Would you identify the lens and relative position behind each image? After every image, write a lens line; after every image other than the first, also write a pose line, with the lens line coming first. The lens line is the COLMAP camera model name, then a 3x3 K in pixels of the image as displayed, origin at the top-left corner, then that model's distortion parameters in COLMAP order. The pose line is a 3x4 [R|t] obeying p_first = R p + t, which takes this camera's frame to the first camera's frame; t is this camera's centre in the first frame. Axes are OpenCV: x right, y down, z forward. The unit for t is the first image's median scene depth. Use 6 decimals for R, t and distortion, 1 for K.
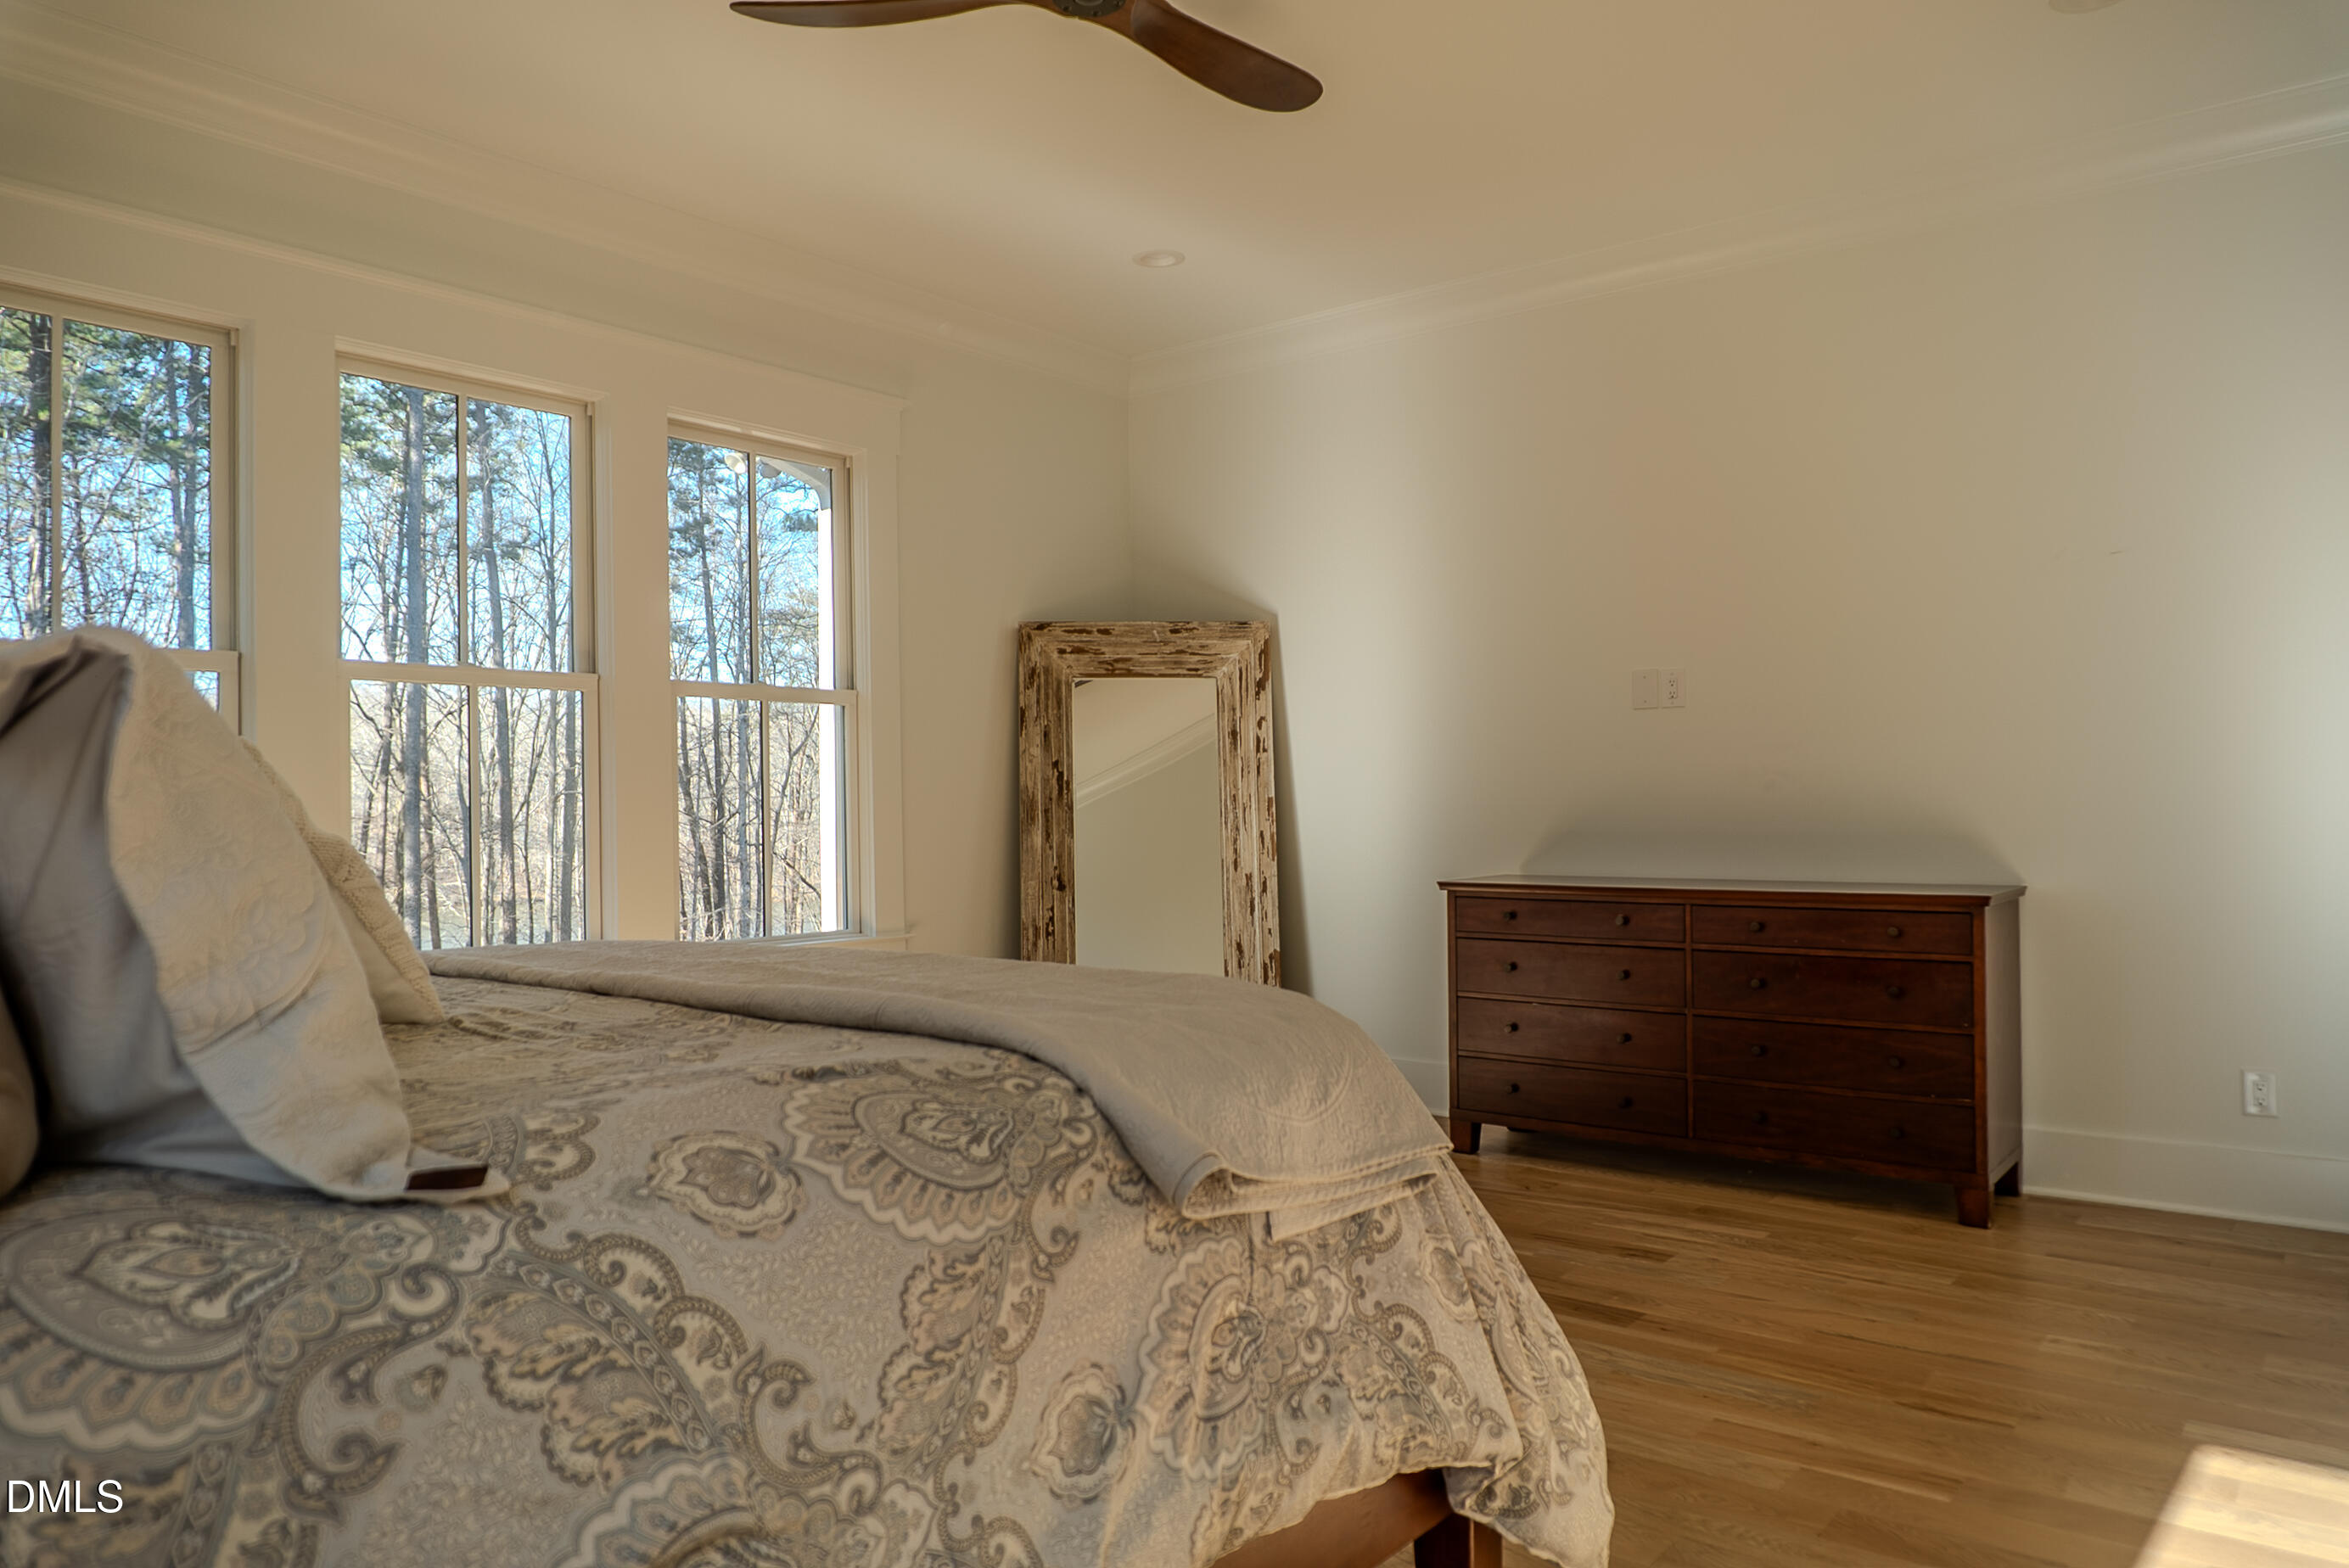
lens RADIAL K [[1572.6, 0, 1168.7], [0, 1572.6, 790.8], [0, 0, 1]] dist [-0.019659, -0.001785]
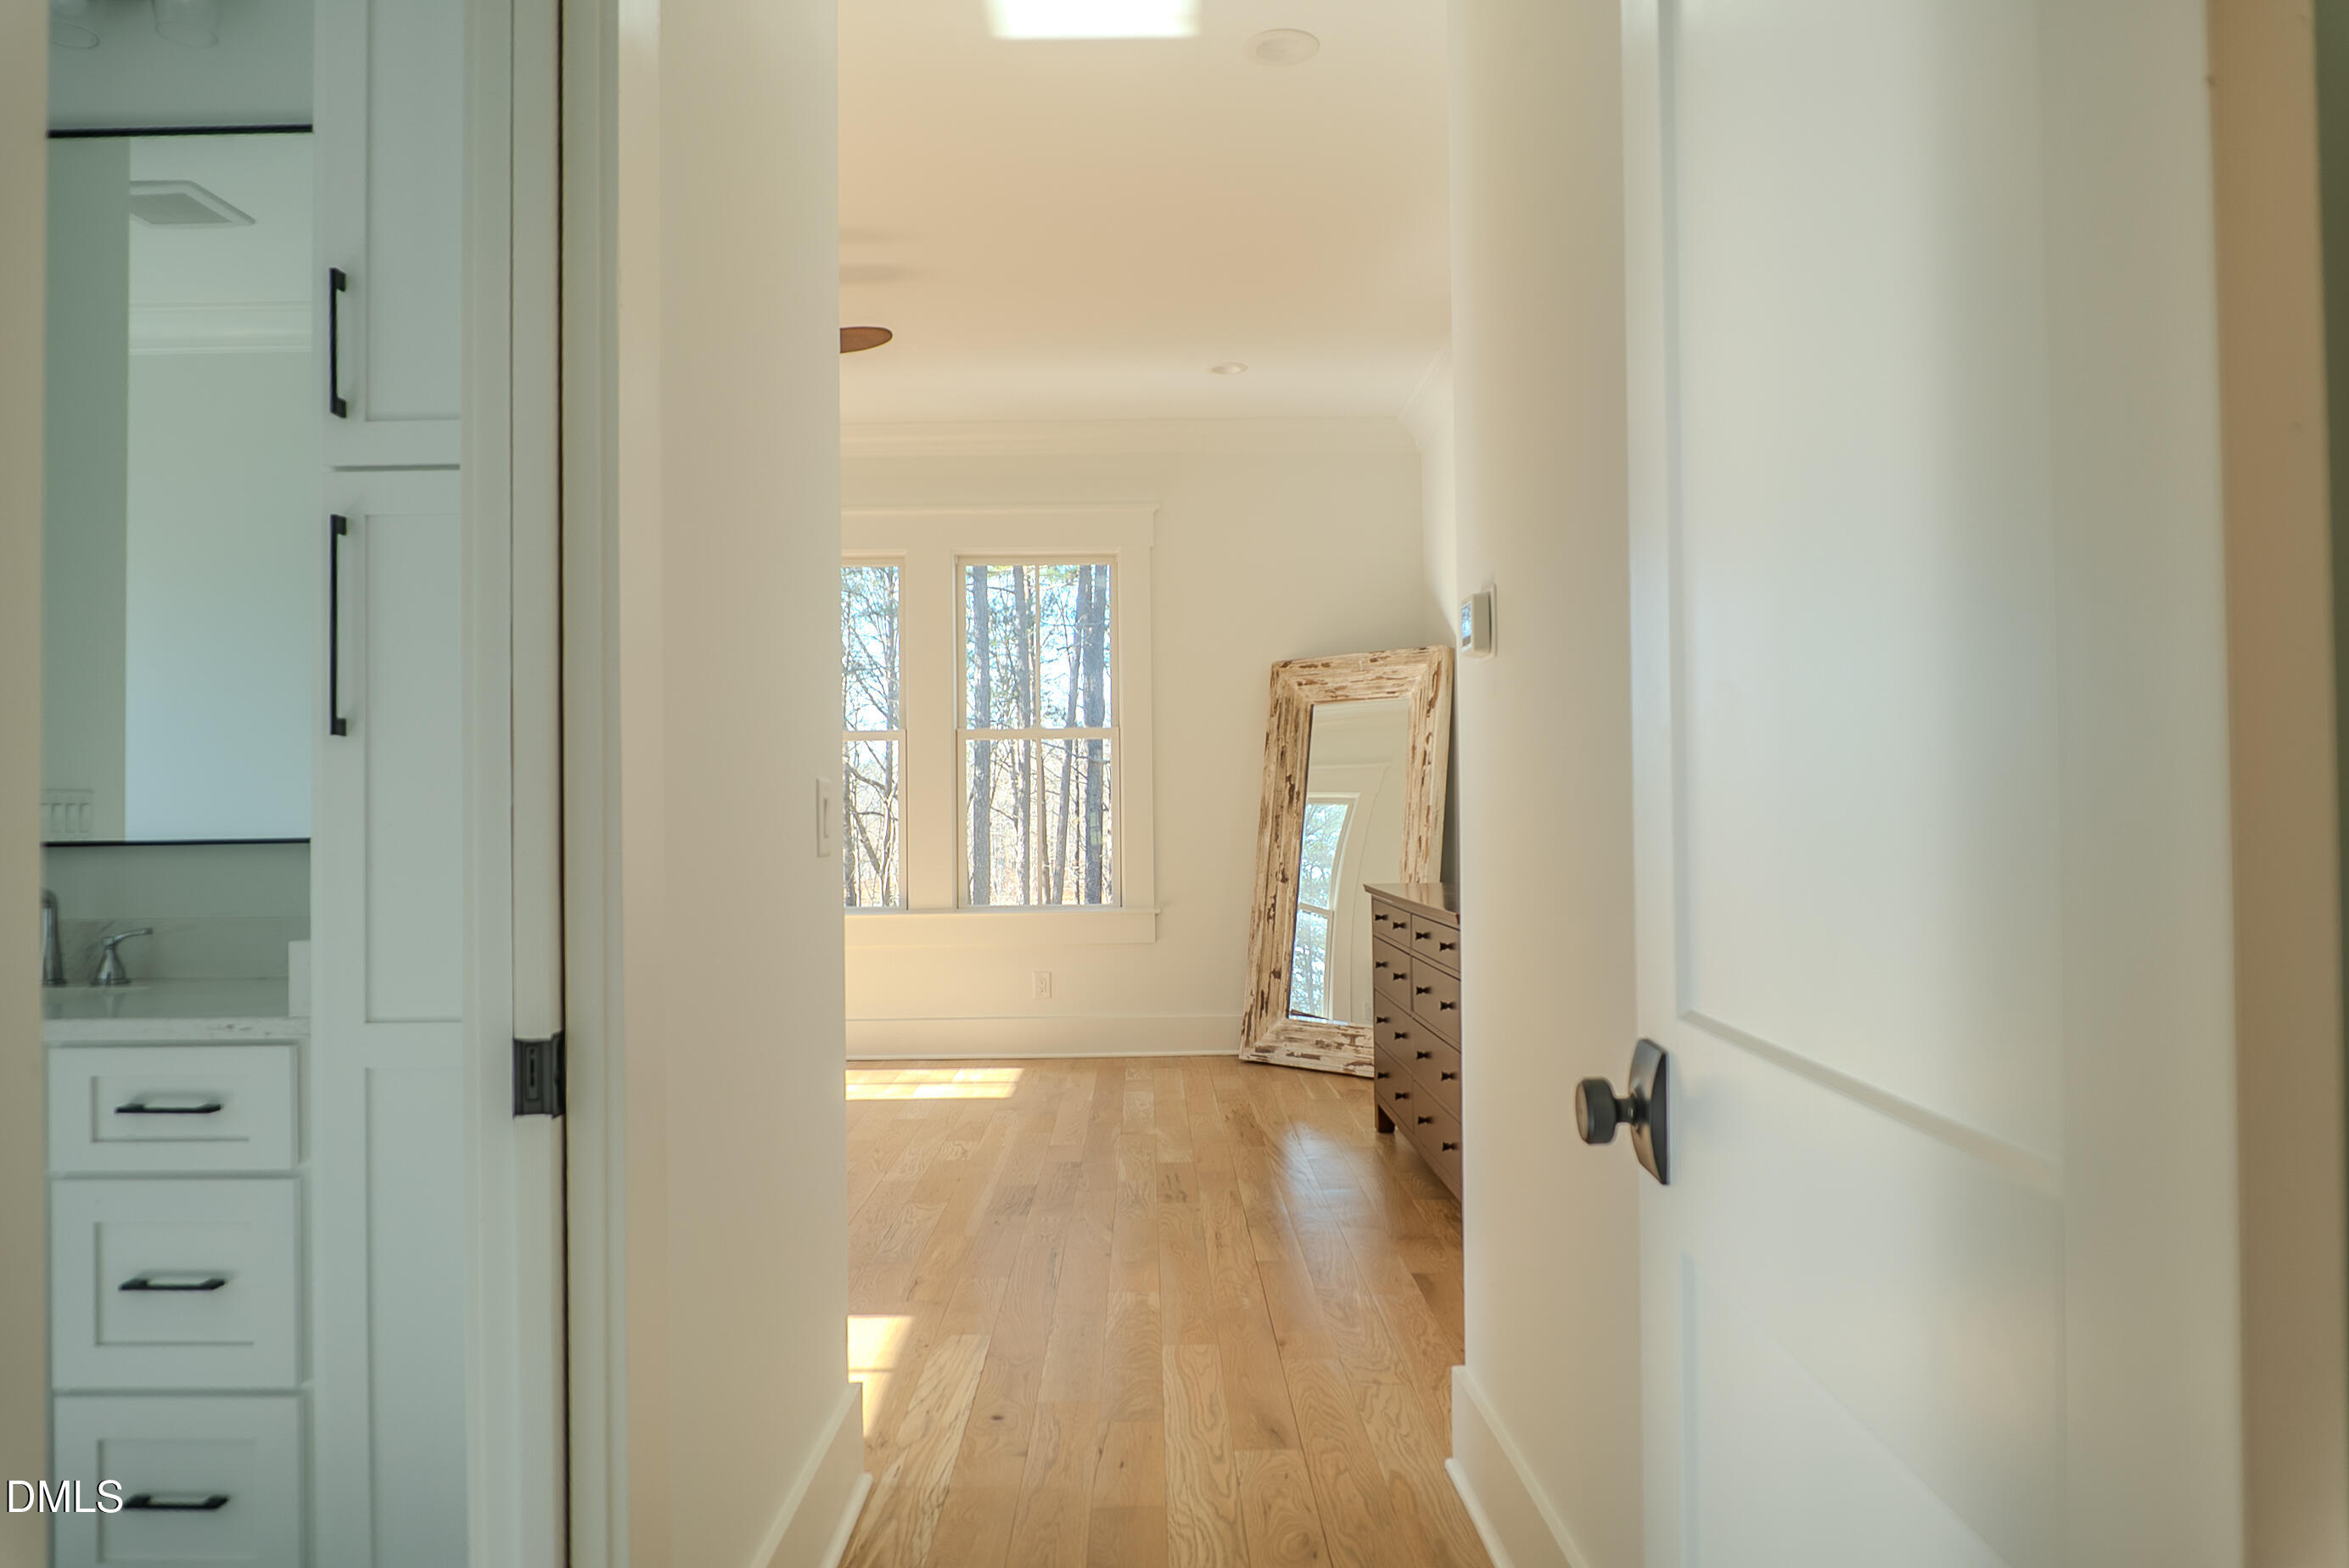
lens RADIAL K [[1572.6, 0, 1168.7], [0, 1572.6, 790.8], [0, 0, 1]] dist [-0.019659, -0.001785]
pose [[0.644118, -0.005399, -0.764907, 0.787427], [0.011534, 0.999930, 0.002655, -0.011231], [0.764839, -0.010532, 0.644136, 0.147307]]
